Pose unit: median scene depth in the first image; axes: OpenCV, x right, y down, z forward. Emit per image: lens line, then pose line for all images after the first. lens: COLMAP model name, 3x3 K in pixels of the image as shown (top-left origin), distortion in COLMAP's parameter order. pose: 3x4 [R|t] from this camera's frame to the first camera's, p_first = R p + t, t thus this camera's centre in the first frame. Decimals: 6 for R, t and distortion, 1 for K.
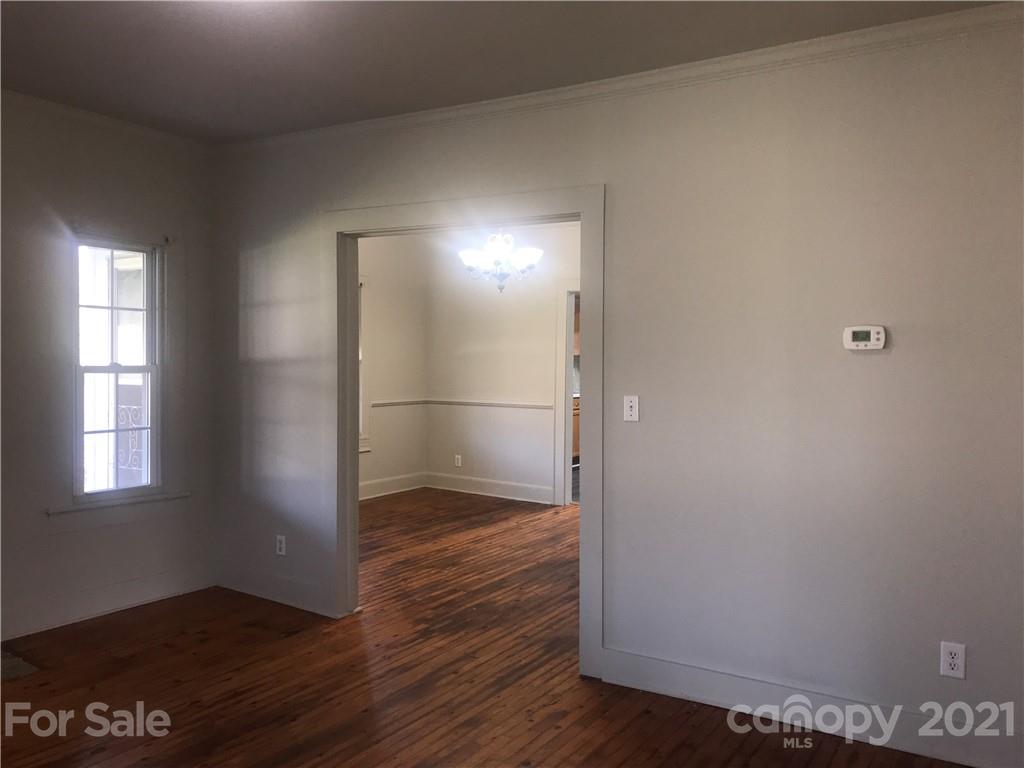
lens RADIAL K [[829.0, 0, 513.3], [0, 829.0, 384.1], [0, 0, 1]] dist [0.002093, -0.006991]
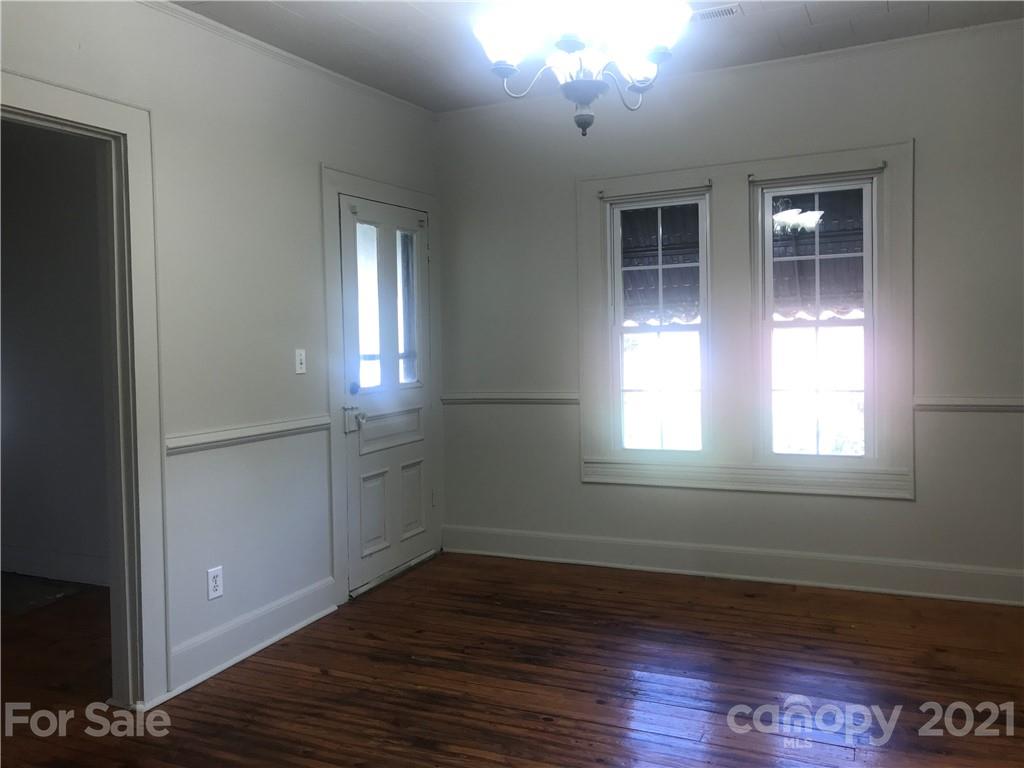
lens RADIAL K [[829.0, 0, 513.1], [0, 829.0, 387.0], [0, 0, 1]] dist [0.002093, -0.006991]
pose [[0.149521, 0.054575, -0.987251, 0.289194], [-0.012168, 0.998502, 0.053354, -0.010060], [0.988684, 0.004035, 0.149961, 0.710915]]
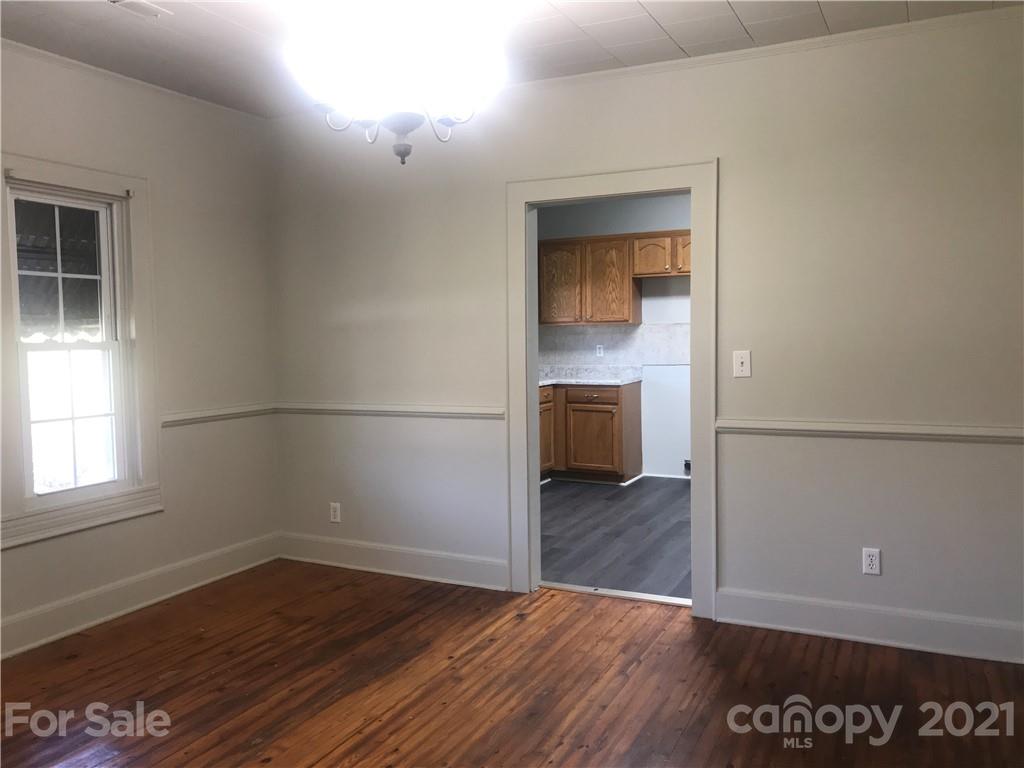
lens RADIAL K [[829.0, 0, 512.3], [0, 829.0, 378.3], [0, 0, 1]] dist [0.002093, -0.006991]
pose [[0.993082, -0.031284, 0.113182, -0.008459], [0.028974, 0.999338, 0.022000, -0.008882], [-0.113796, -0.018569, 0.993331, 0.455294]]
